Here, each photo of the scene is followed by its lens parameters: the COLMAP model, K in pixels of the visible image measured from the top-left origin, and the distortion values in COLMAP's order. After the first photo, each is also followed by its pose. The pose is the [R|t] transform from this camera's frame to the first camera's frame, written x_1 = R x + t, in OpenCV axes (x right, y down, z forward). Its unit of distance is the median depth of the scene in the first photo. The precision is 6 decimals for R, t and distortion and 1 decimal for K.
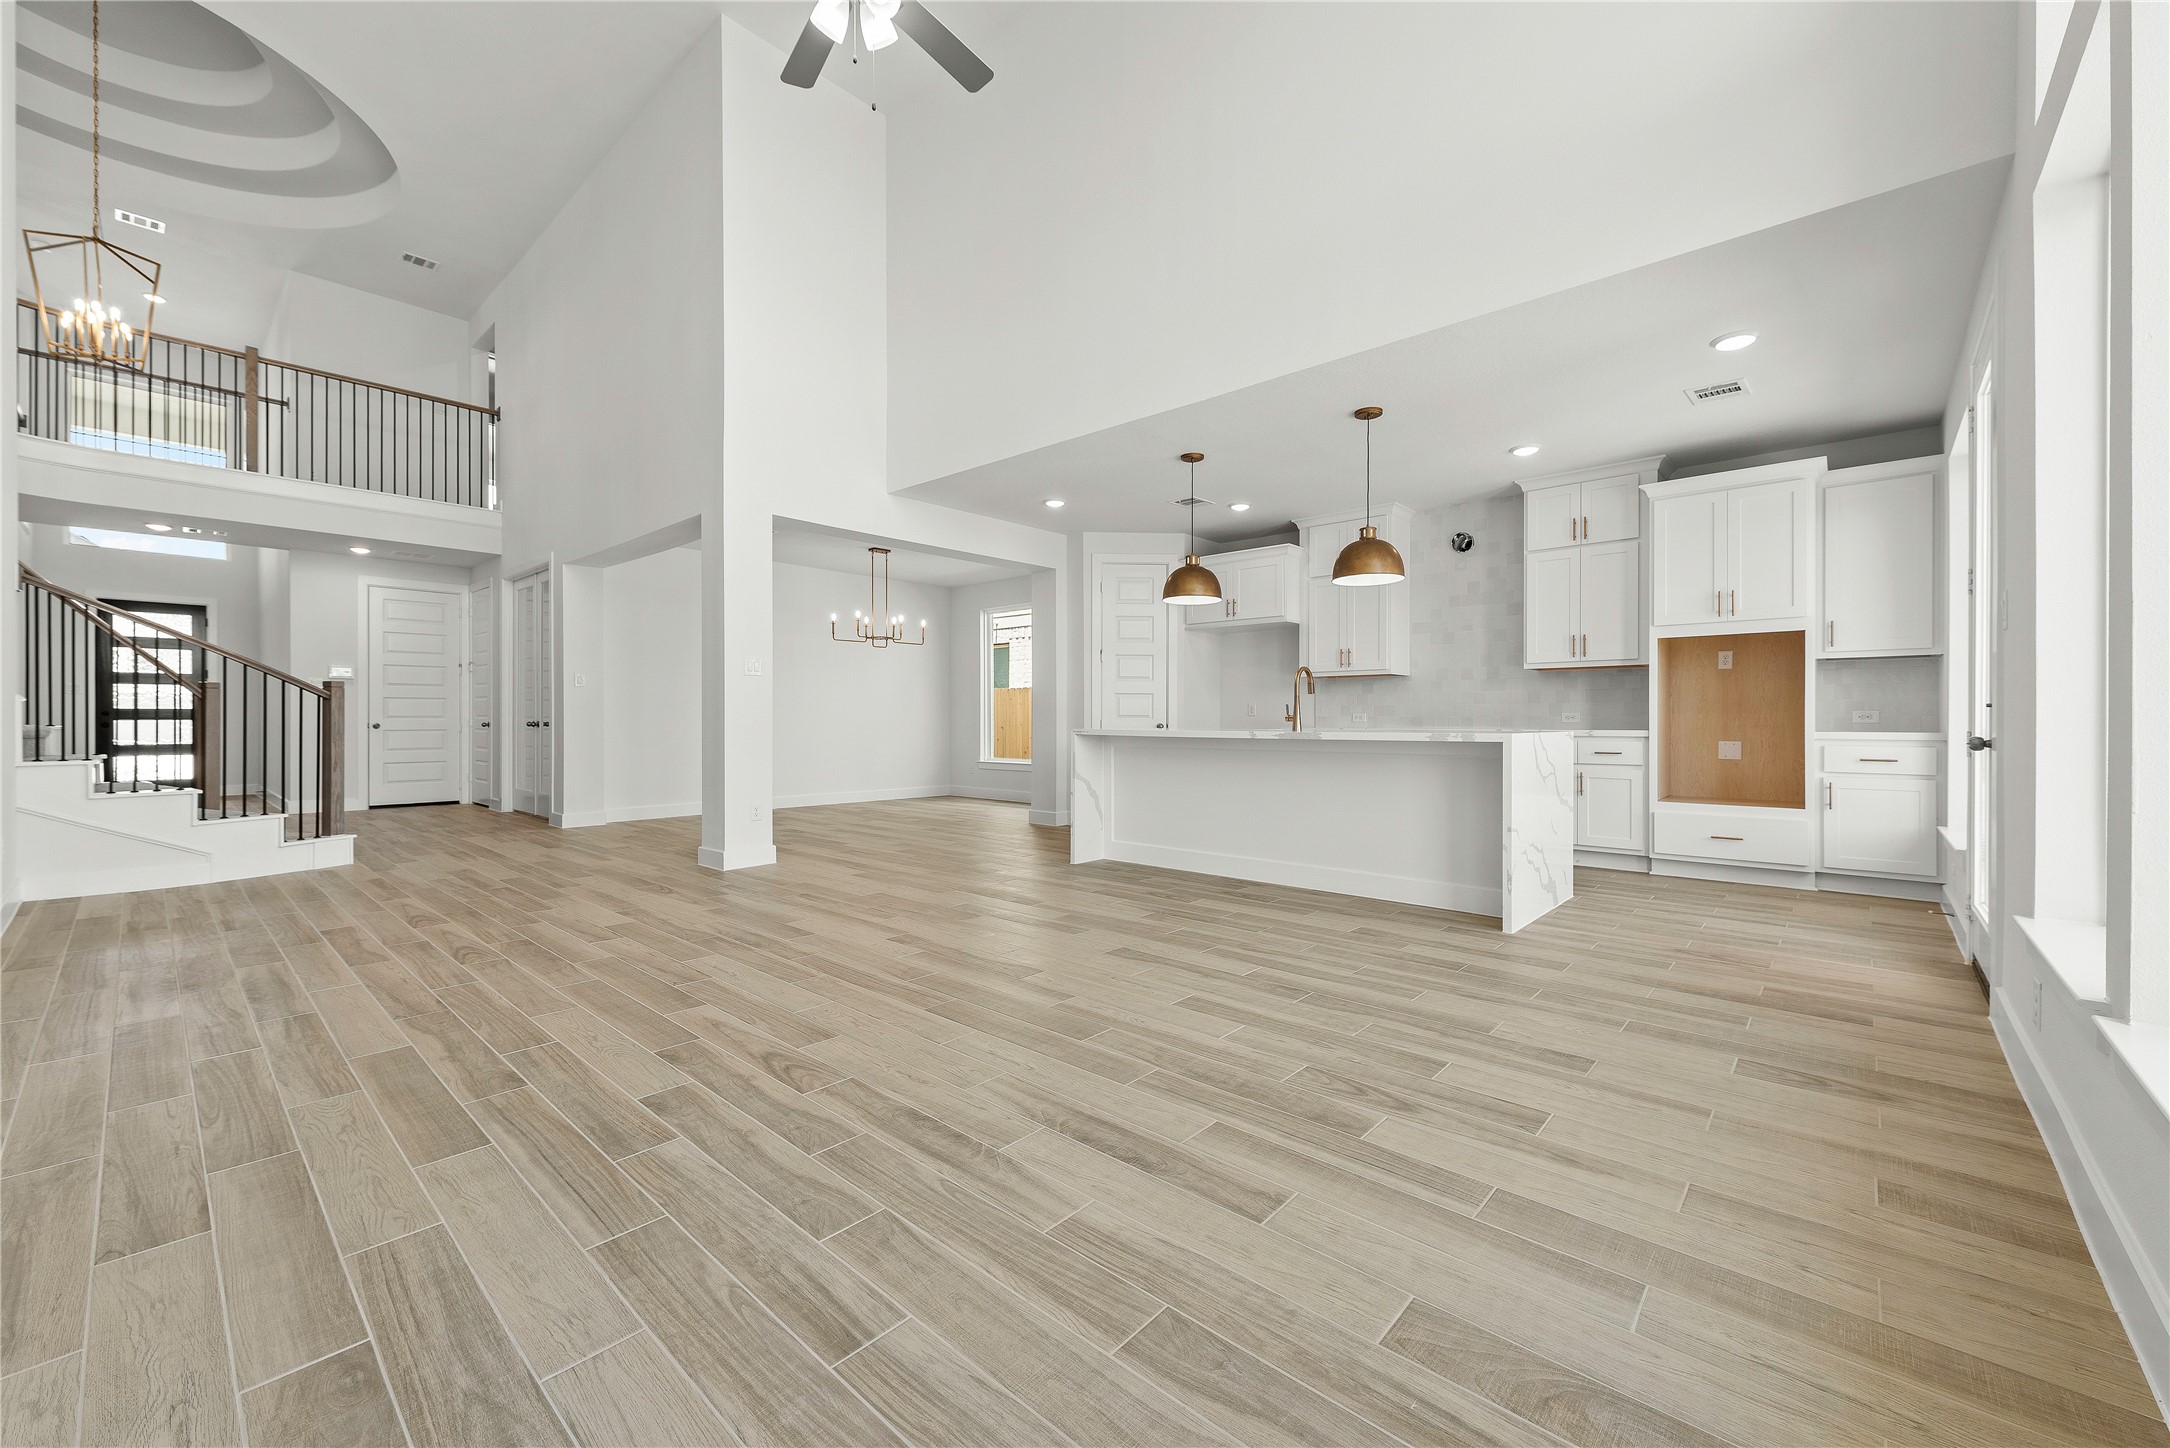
lens RADIAL K [[853.8, 0, 1092.2], [0, 853.8, 717.7], [0, 0, 1]] dist [0.004180, -0.000775]
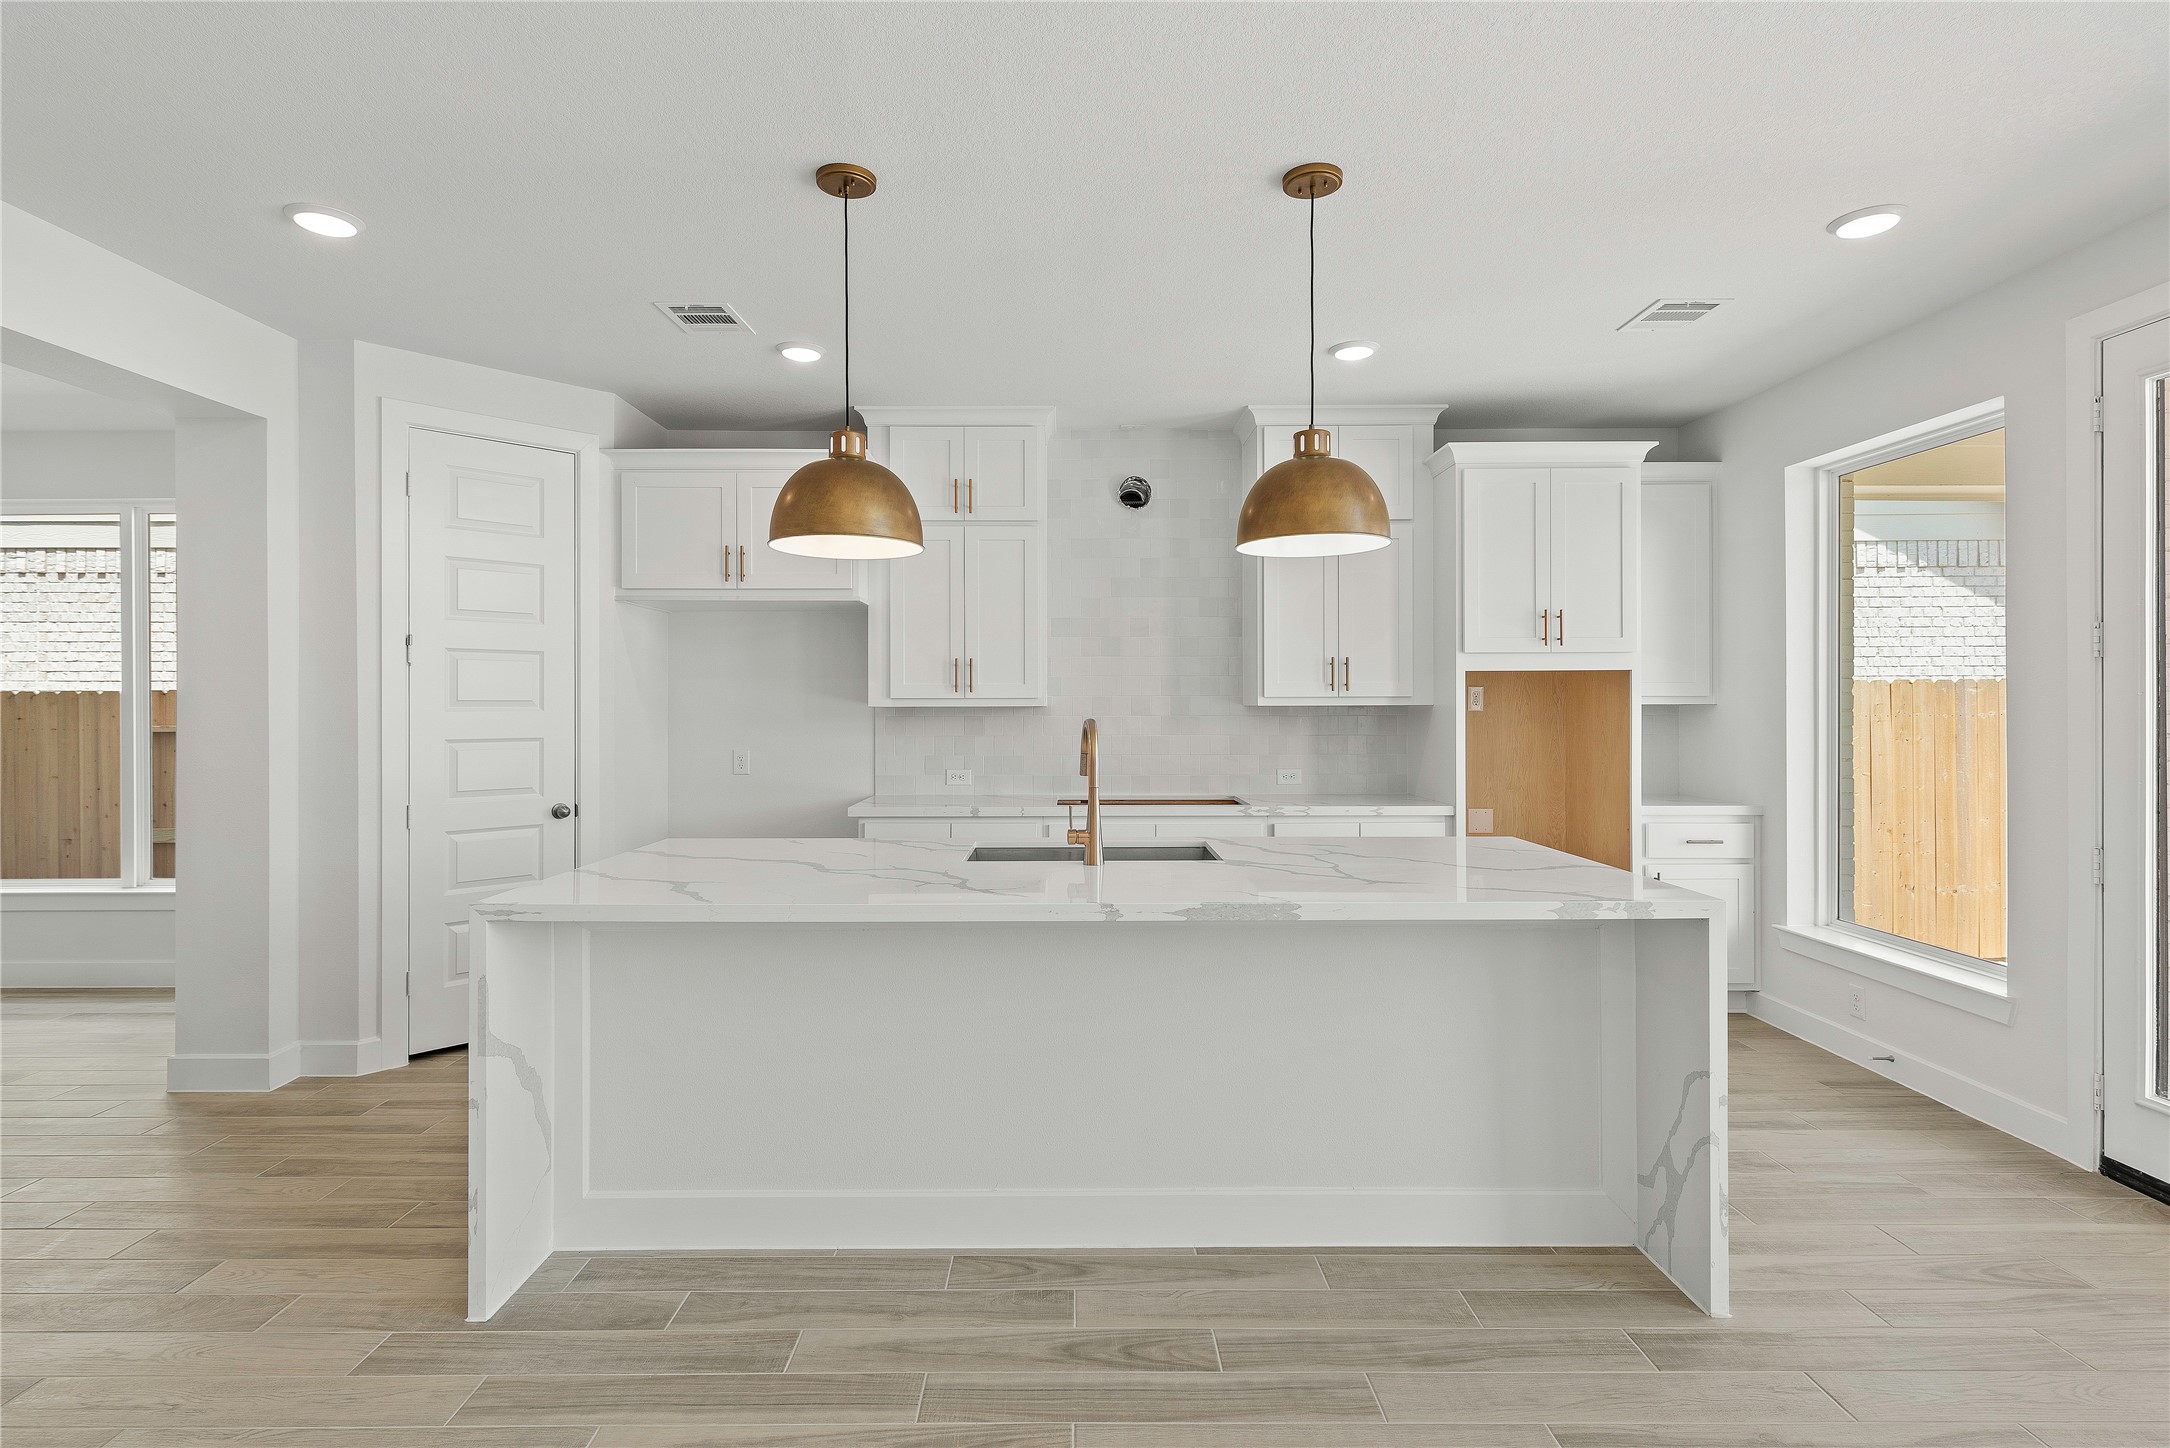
lens RADIAL K [[1056.2, 0, 1090.3], [0, 1056.2, 693.8], [0, 0, 1]] dist [-0.004398, 0.000076]
pose [[0.735057, 0.008005, 0.677958, -0.138990], [0.000533, 0.999923, -0.012384, -0.067952], [-0.678005, 0.009464, 0.734997, 0.618035]]
